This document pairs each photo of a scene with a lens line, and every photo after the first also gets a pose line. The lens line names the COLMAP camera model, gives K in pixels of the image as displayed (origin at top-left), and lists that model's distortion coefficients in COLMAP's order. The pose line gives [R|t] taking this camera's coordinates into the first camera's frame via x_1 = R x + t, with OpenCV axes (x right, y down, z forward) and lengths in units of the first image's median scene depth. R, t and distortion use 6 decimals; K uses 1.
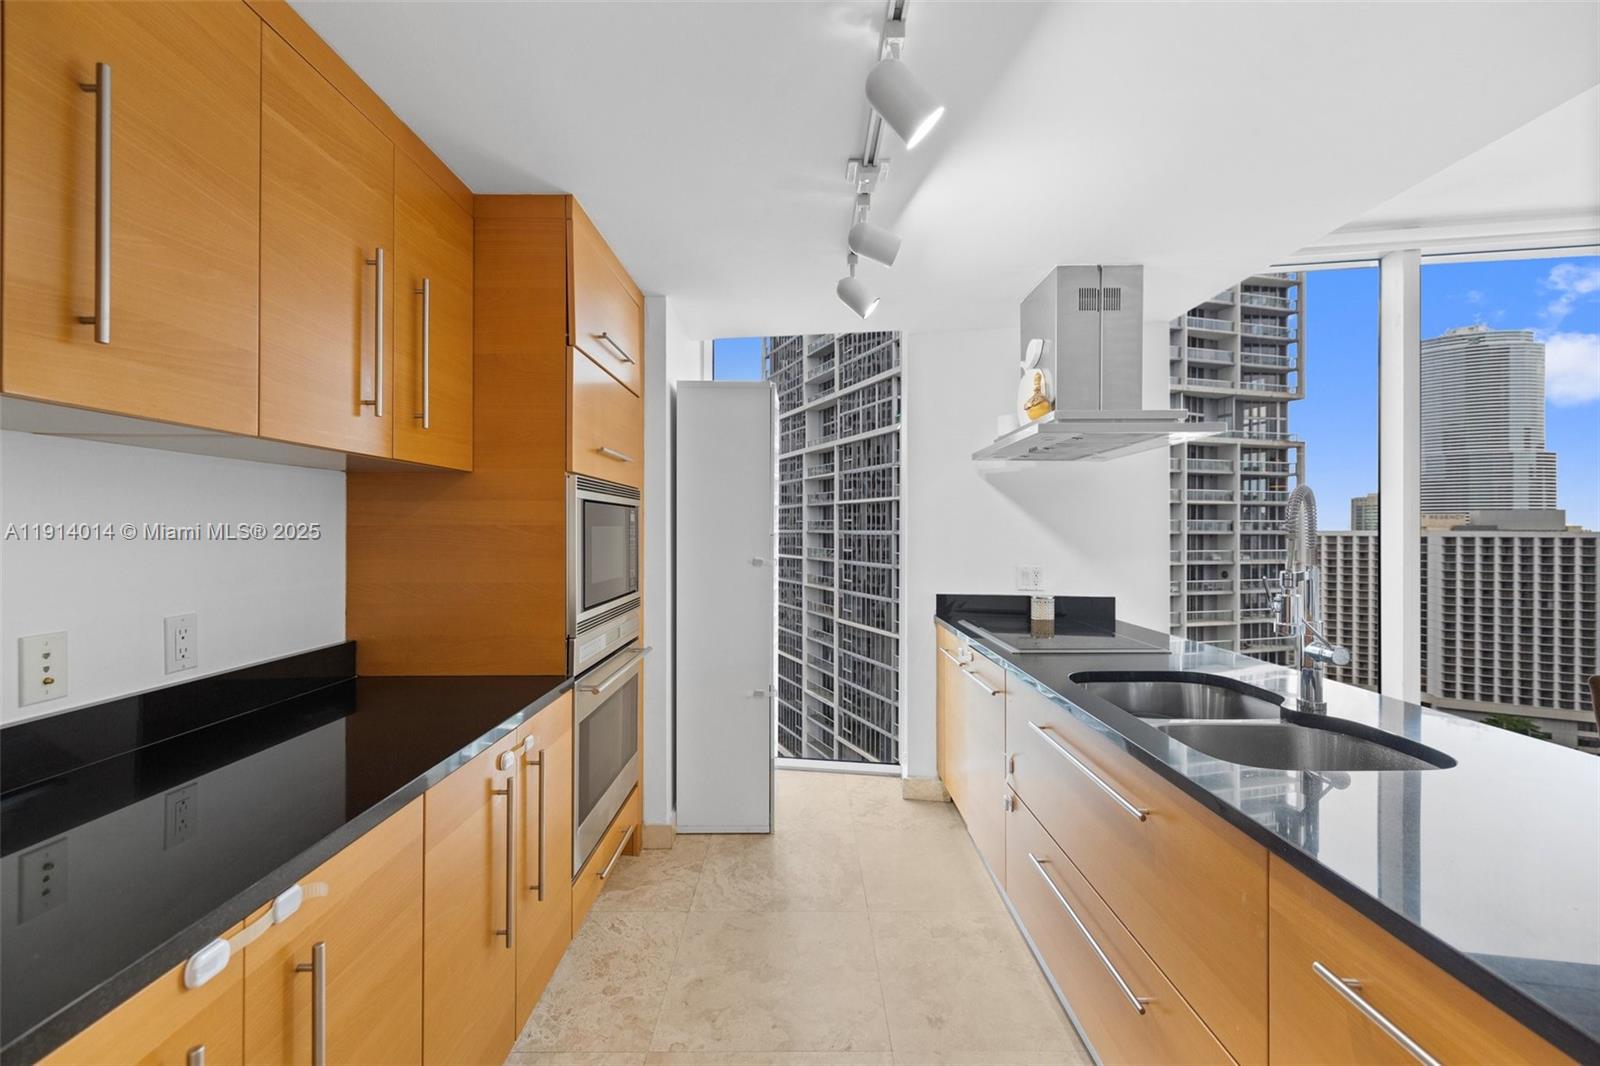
lens RADIAL K [[693.2, 0, 833.7], [0, 693.2, 531.0], [0, 0, 1]] dist [0.006662, 0.001643]
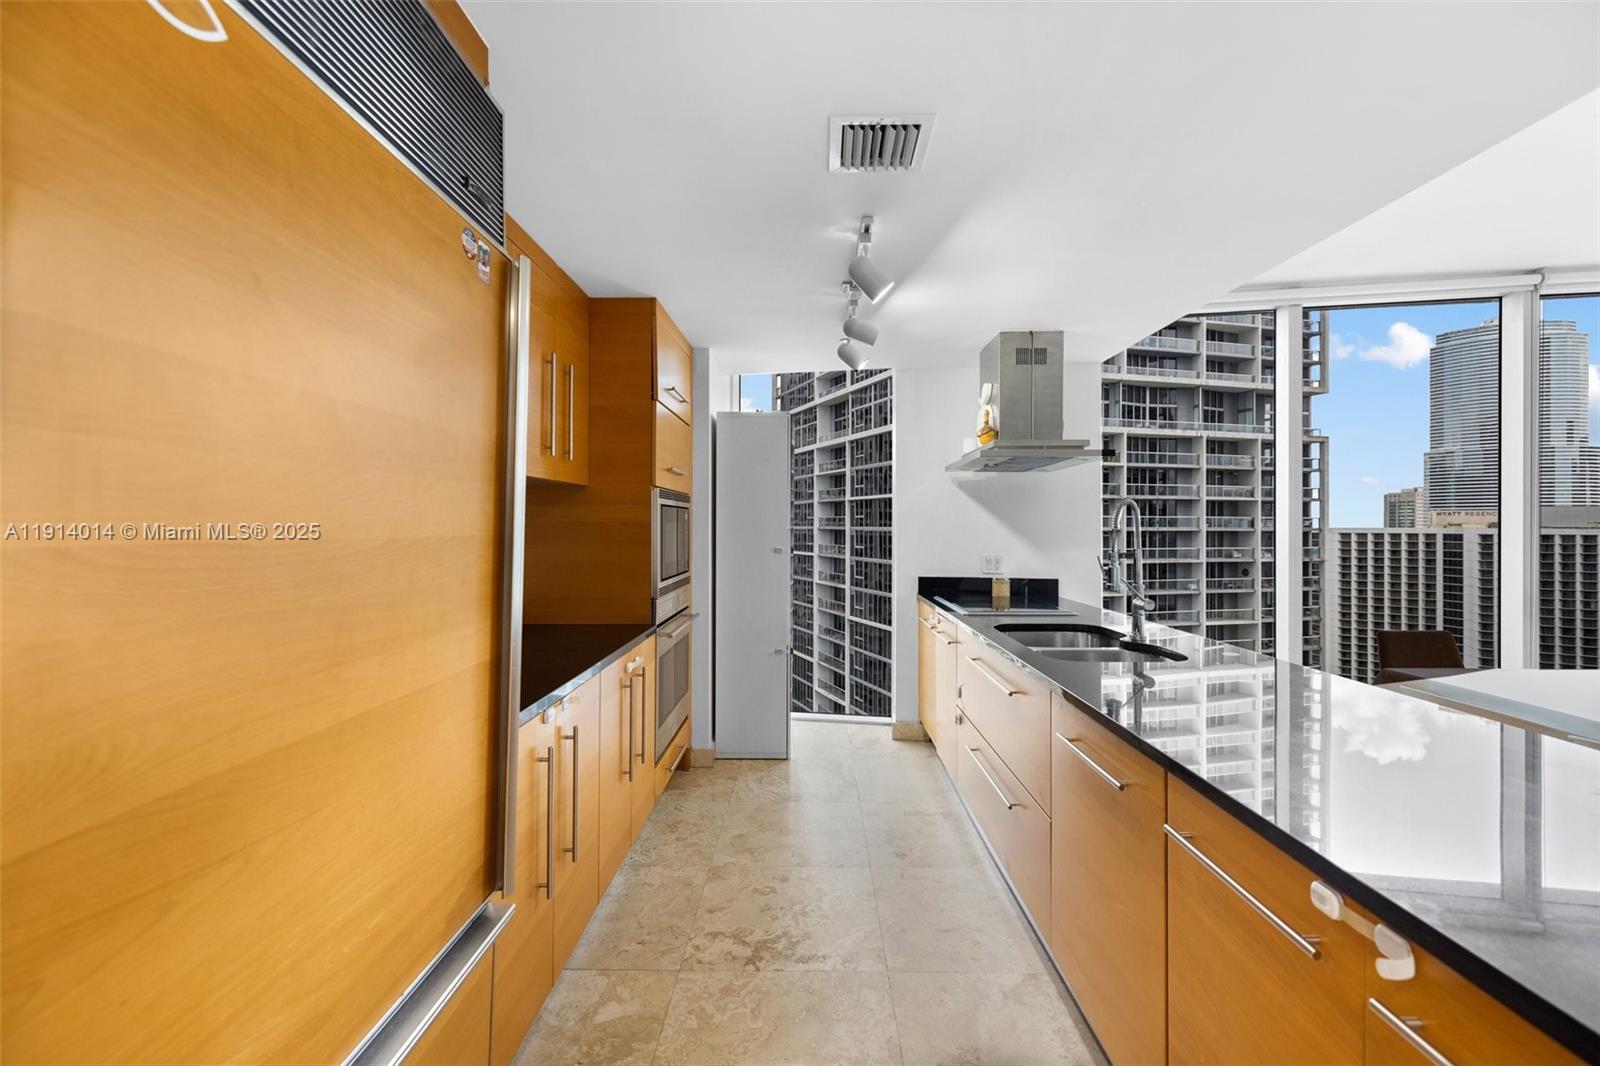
lens RADIAL K [[693.2, 0, 814.4], [0, 693.2, 529.9], [0, 0, 1]] dist [0.006662, 0.001643]
pose [[0.999044, 0.001985, -0.043668, 0.016479], [-0.001811, 0.999990, 0.004024, 0.001097], [0.043675, -0.003941, 0.999038, -0.322663]]
